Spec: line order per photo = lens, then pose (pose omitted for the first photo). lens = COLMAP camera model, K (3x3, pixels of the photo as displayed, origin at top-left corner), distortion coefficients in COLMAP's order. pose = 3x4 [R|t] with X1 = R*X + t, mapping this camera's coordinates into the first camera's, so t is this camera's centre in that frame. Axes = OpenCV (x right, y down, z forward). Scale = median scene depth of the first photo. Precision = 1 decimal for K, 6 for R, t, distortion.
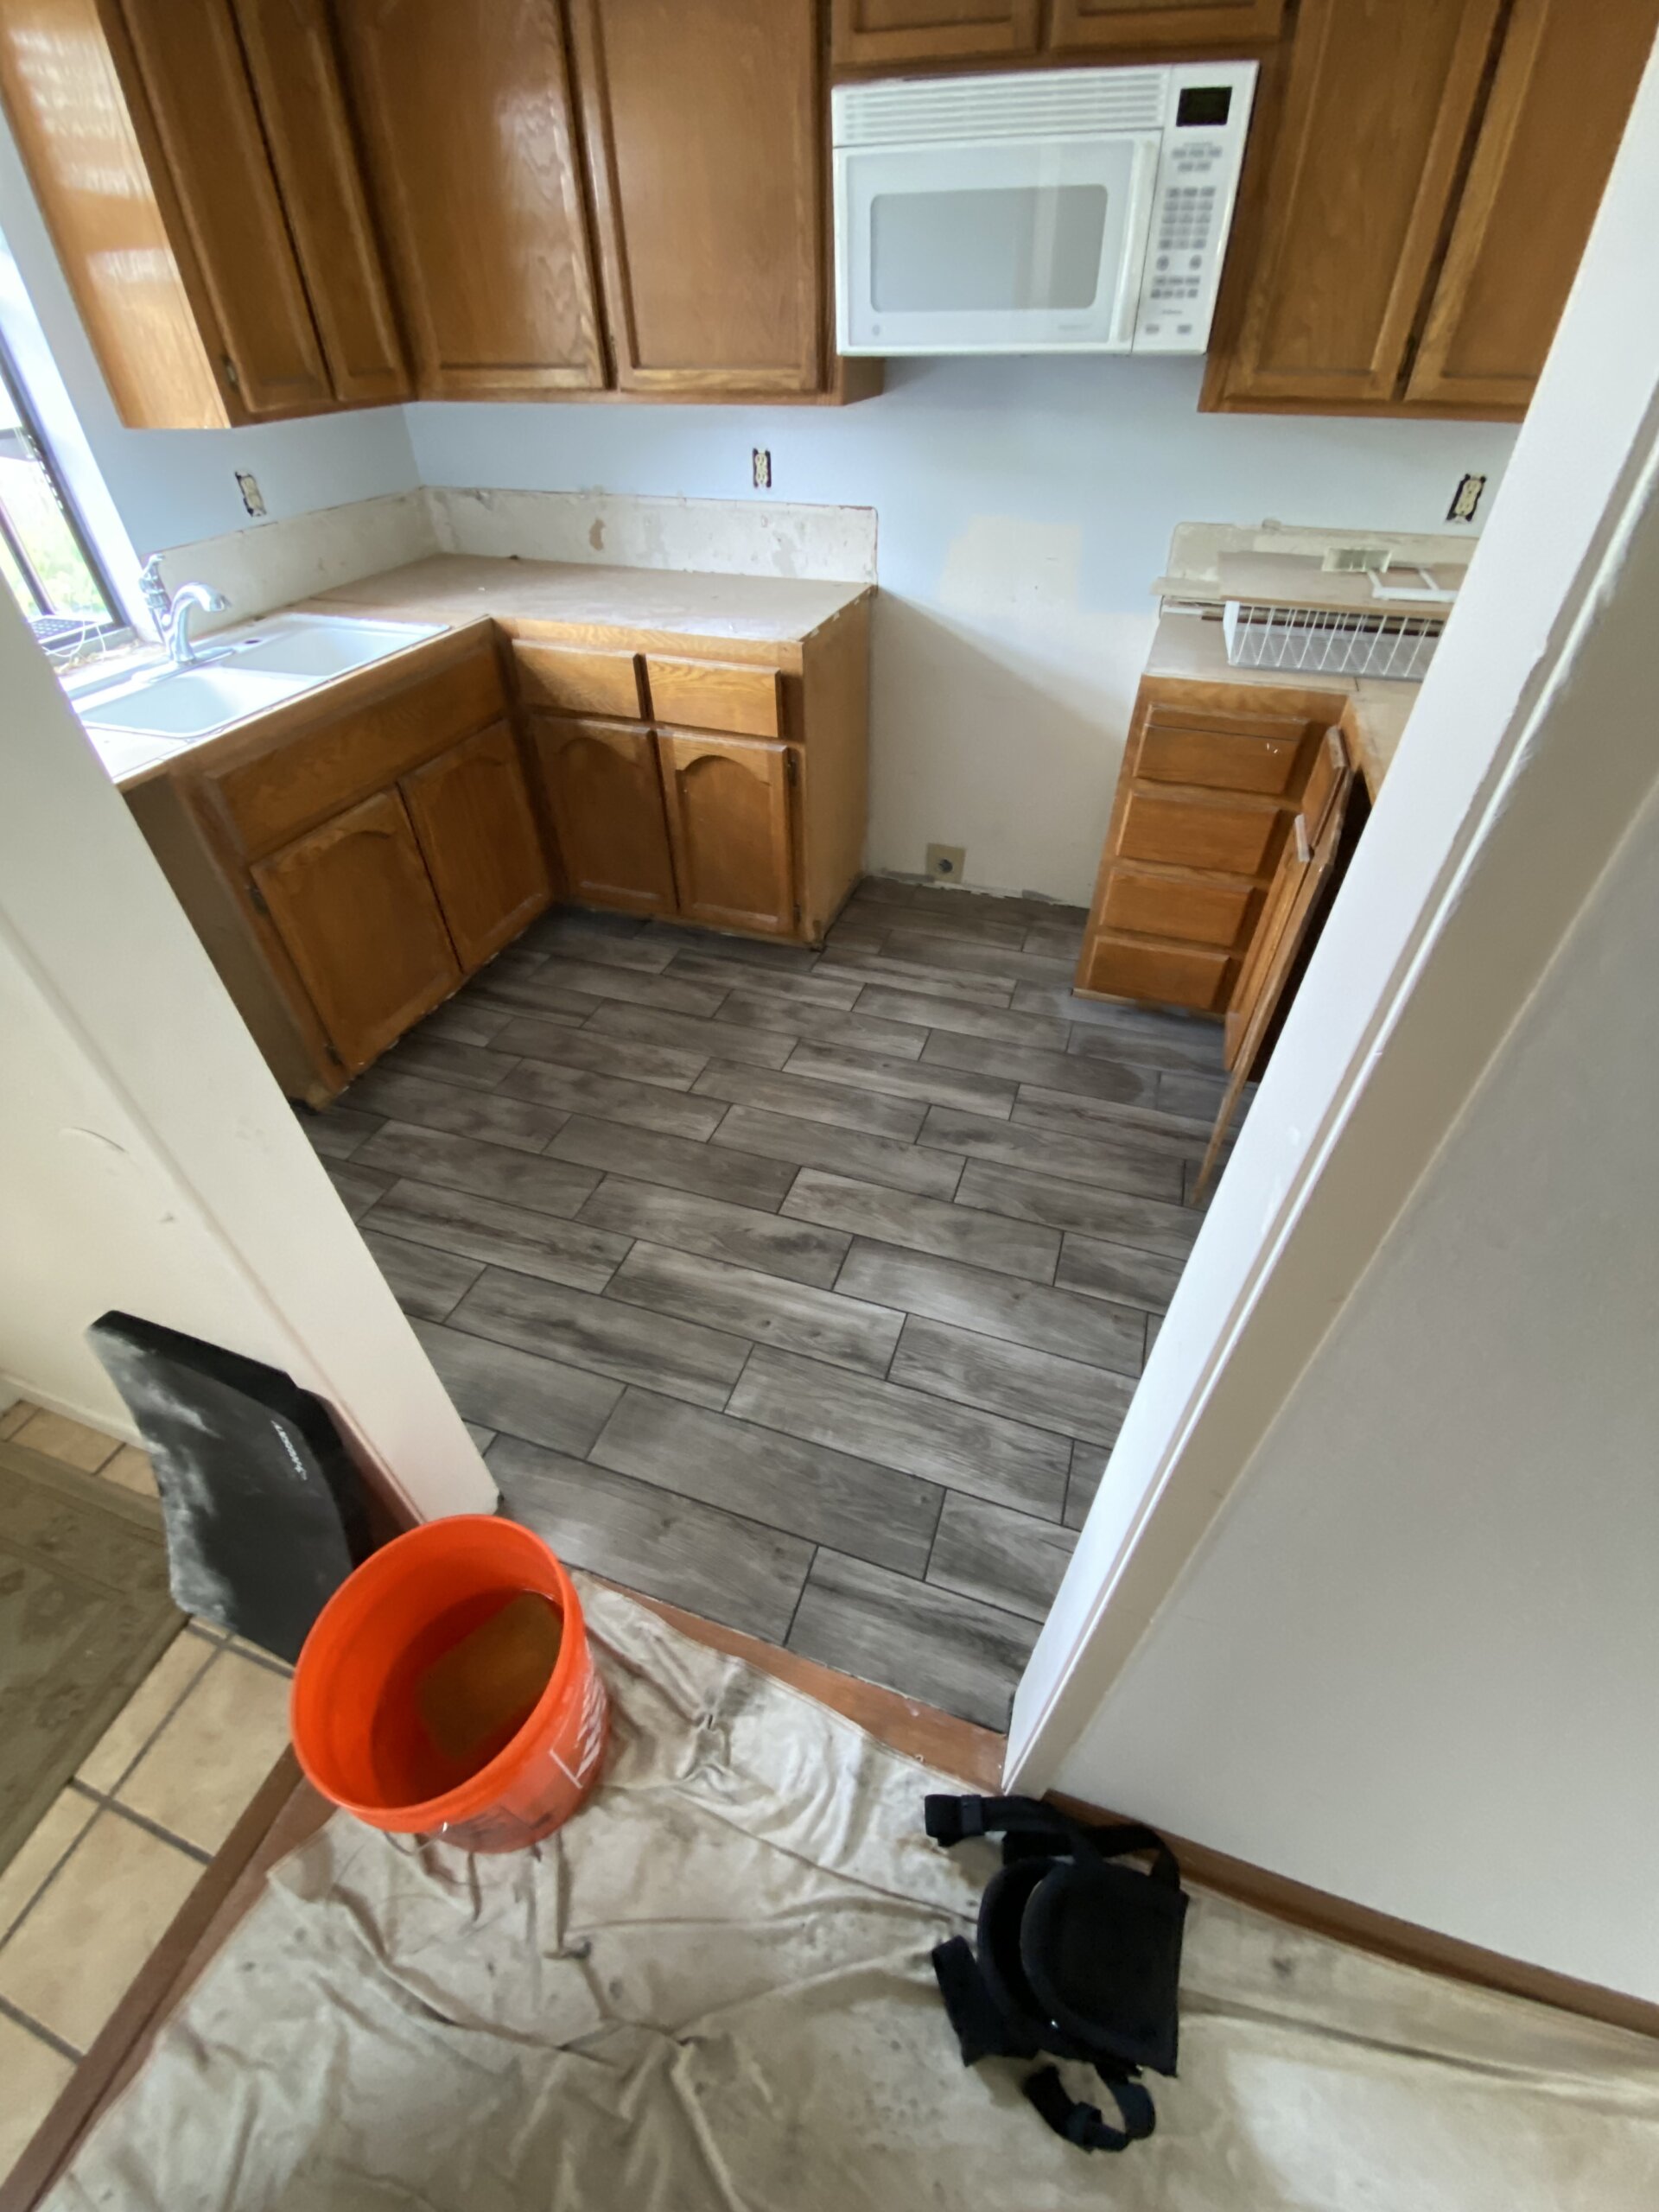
lens RADIAL K [[889.7, 0, 829.1], [0, 889.7, 1109.1], [0, 0, 1]] dist [-0.000891, -0.011652]
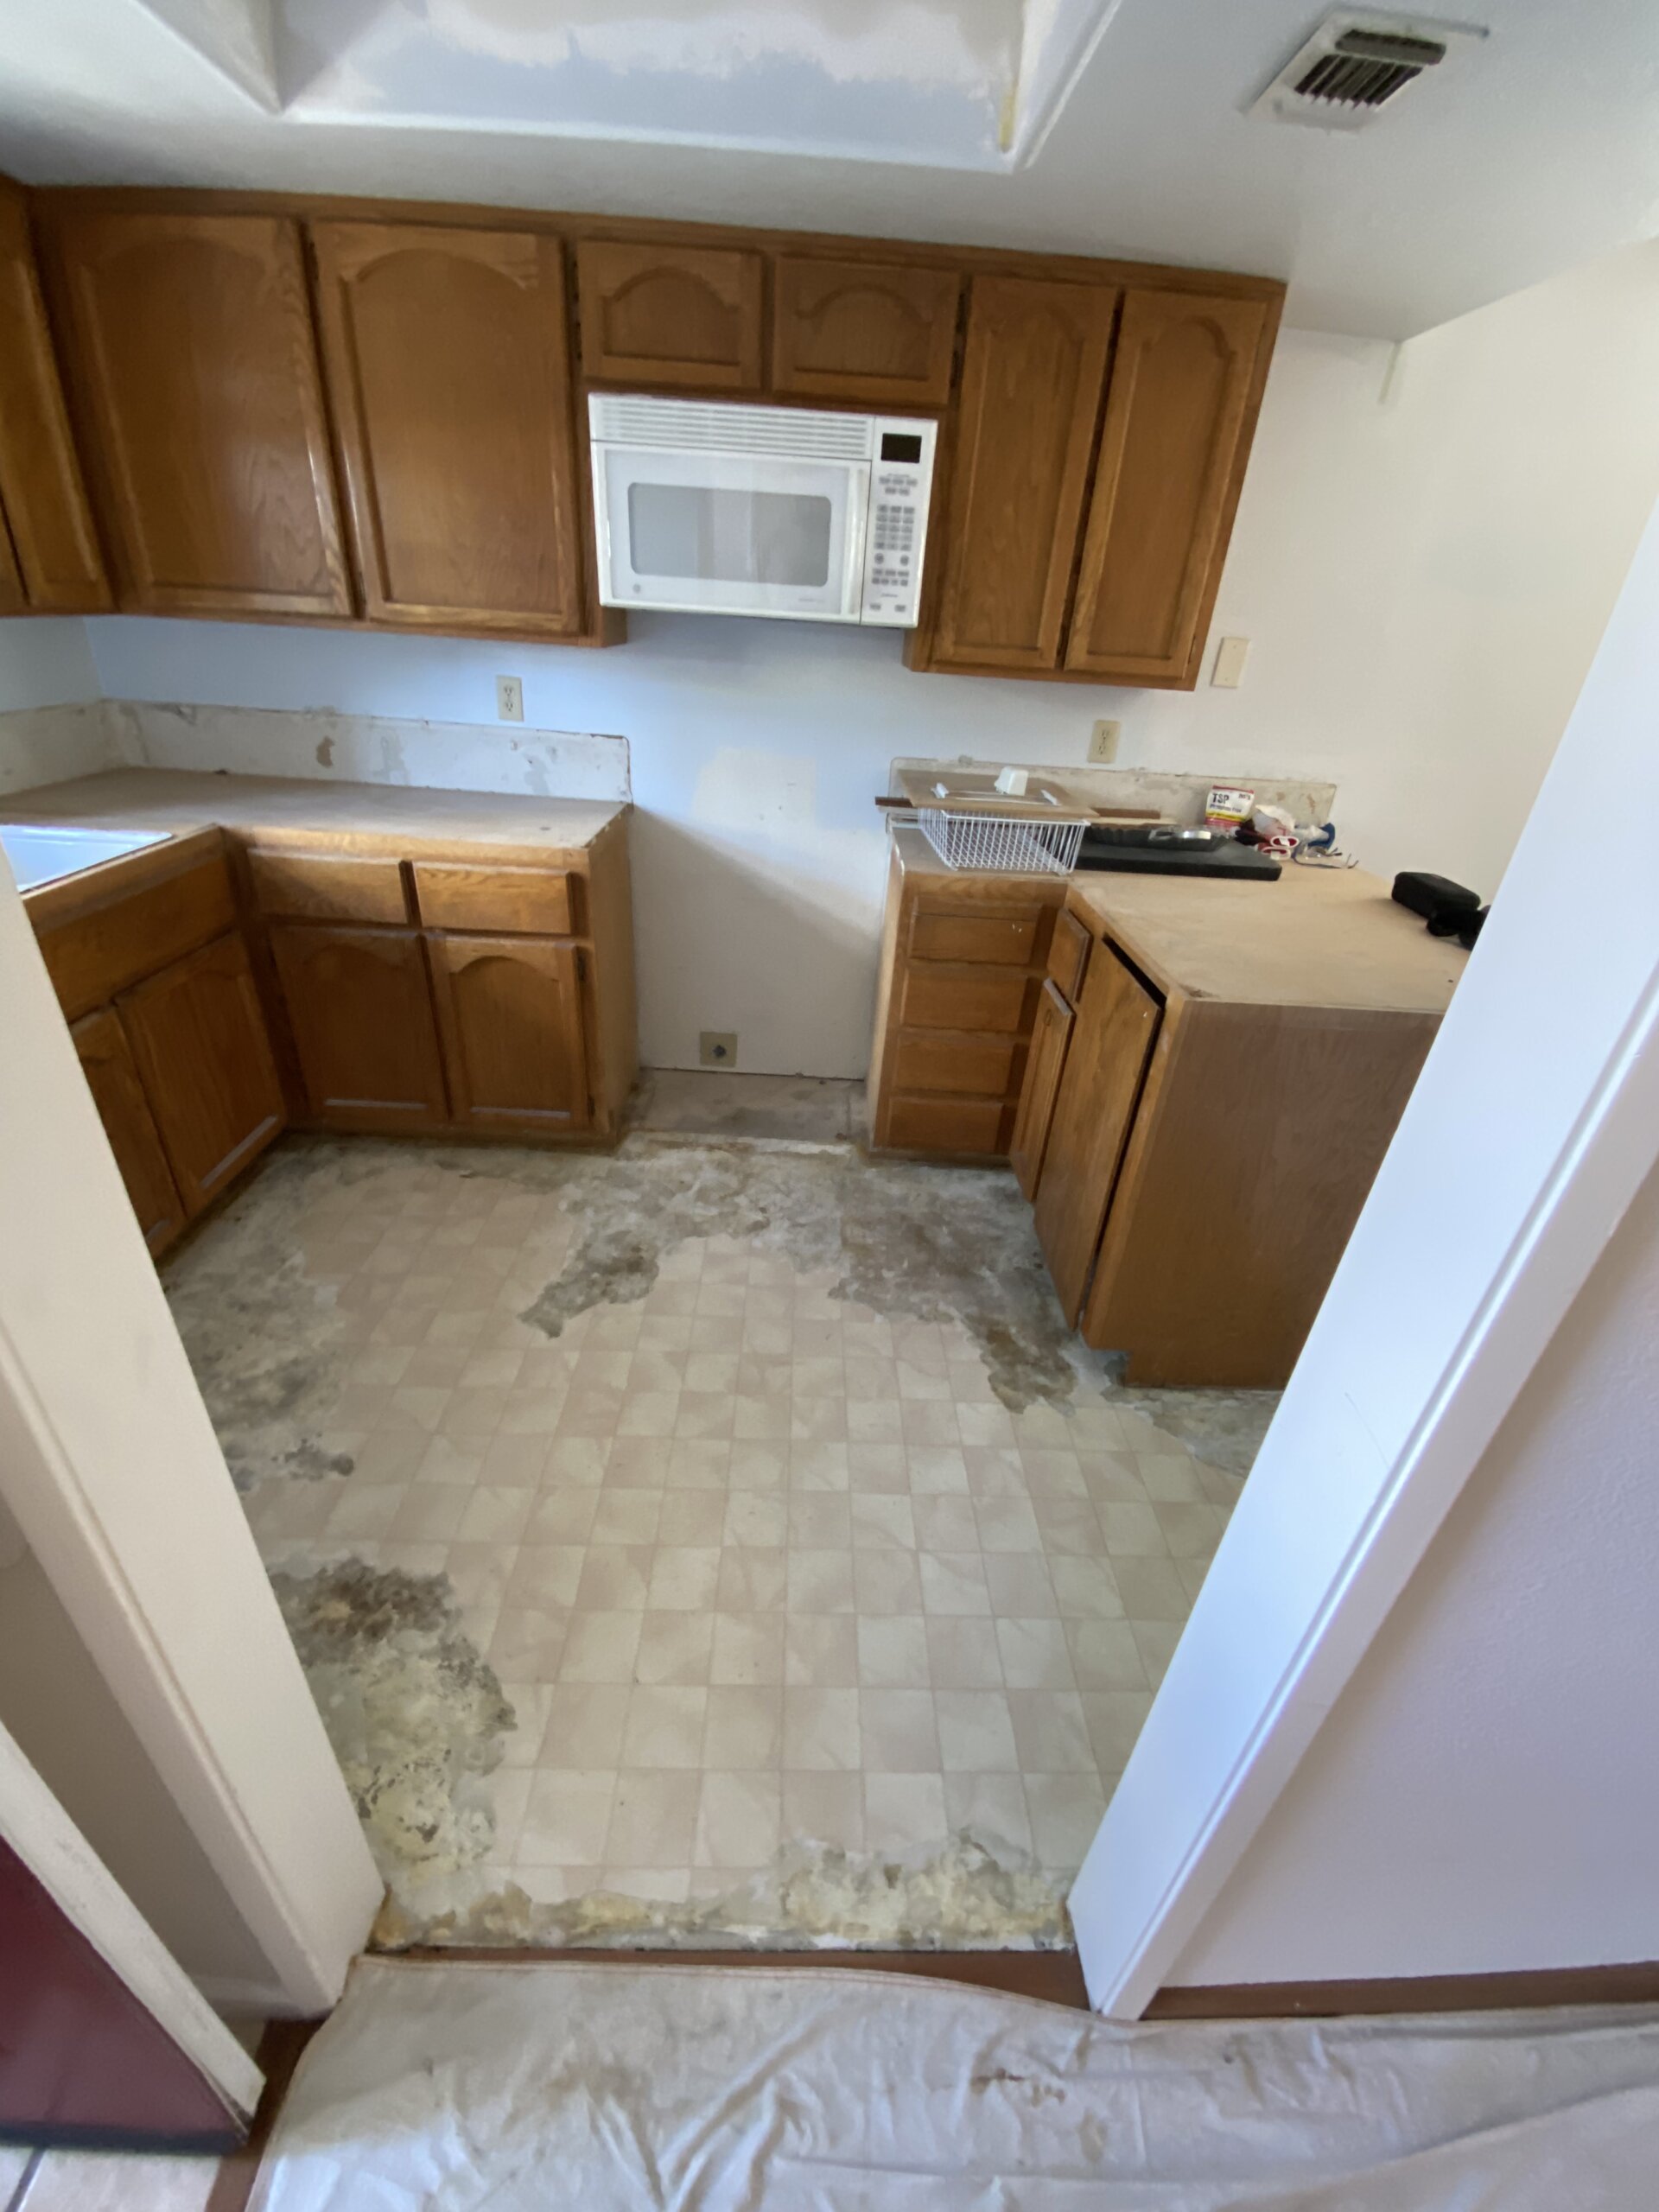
lens RADIAL K [[889.7, 0, 837.1], [0, 889.7, 1109.0], [0, 0, 1]] dist [-0.000891, -0.011652]
pose [[0.934746, -0.101896, 0.340392, -0.137882], [0.173755, 0.966724, -0.187759, 0.009205], [-0.309934, 0.234652, 0.921347, 0.034068]]
